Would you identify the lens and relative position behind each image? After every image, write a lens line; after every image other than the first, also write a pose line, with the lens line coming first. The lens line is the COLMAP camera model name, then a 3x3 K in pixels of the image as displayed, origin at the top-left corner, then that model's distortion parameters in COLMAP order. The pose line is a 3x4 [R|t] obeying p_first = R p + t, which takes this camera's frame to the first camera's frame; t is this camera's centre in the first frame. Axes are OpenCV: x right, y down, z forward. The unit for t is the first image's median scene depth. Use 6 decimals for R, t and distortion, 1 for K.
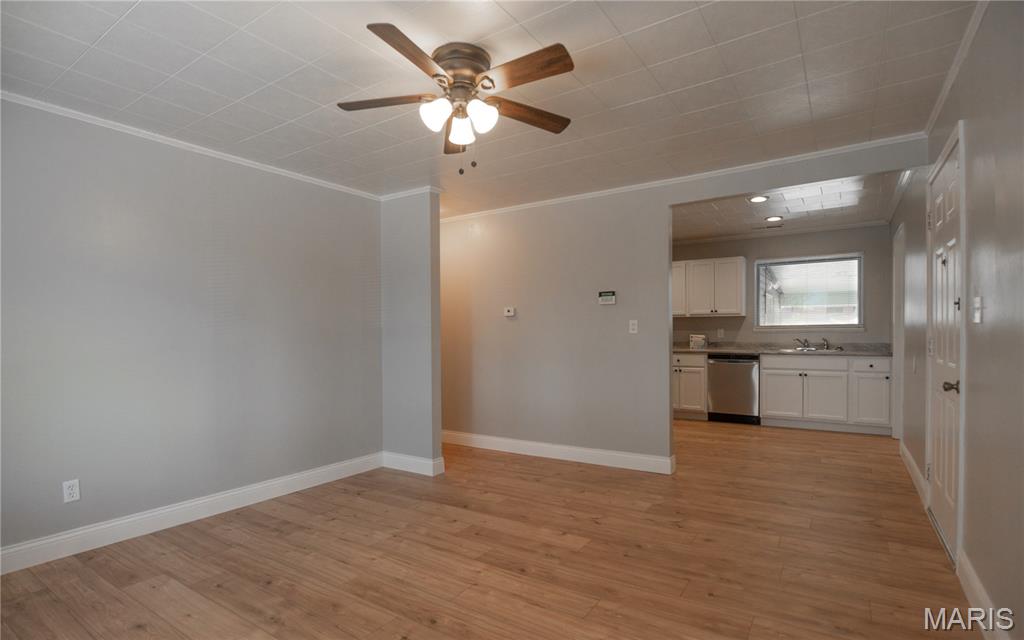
lens RADIAL K [[502.3, 0, 490.3], [0, 502.3, 335.5], [0, 0, 1]] dist [-0.014236, -0.000162]
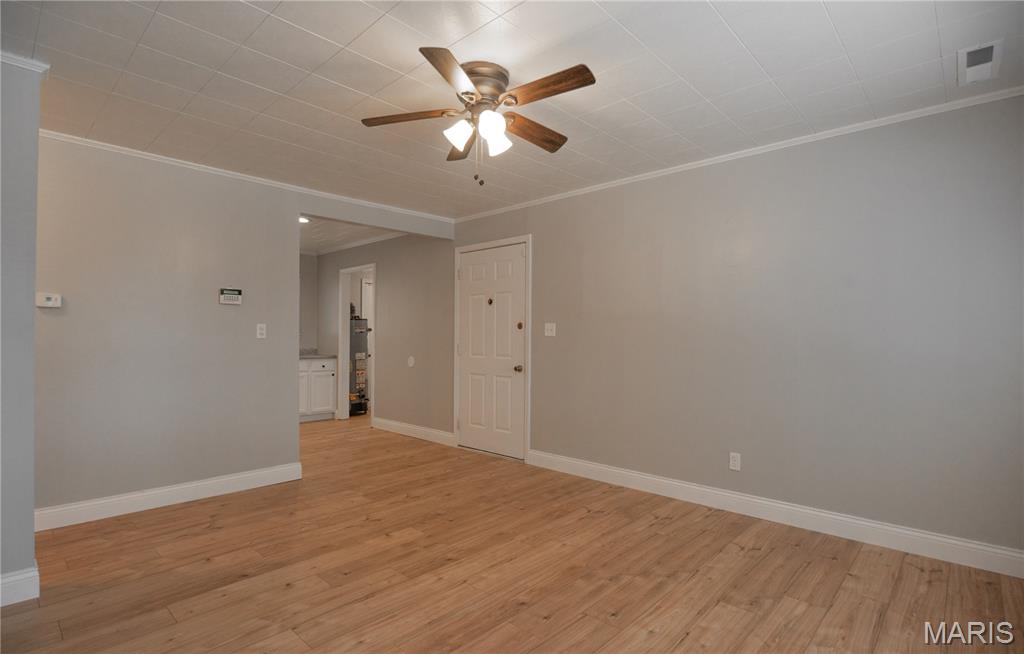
lens RADIAL K [[513.4, 0, 511.4], [0, 513.4, 333.1], [0, 0, 1]] dist [-0.015002, 0.000940]
pose [[0.138123, 0.025183, 0.990095, -0.723996], [-0.002915, 0.999683, -0.025020, 0.010305], [-0.990411, 0.000570, 0.138153, 0.516255]]
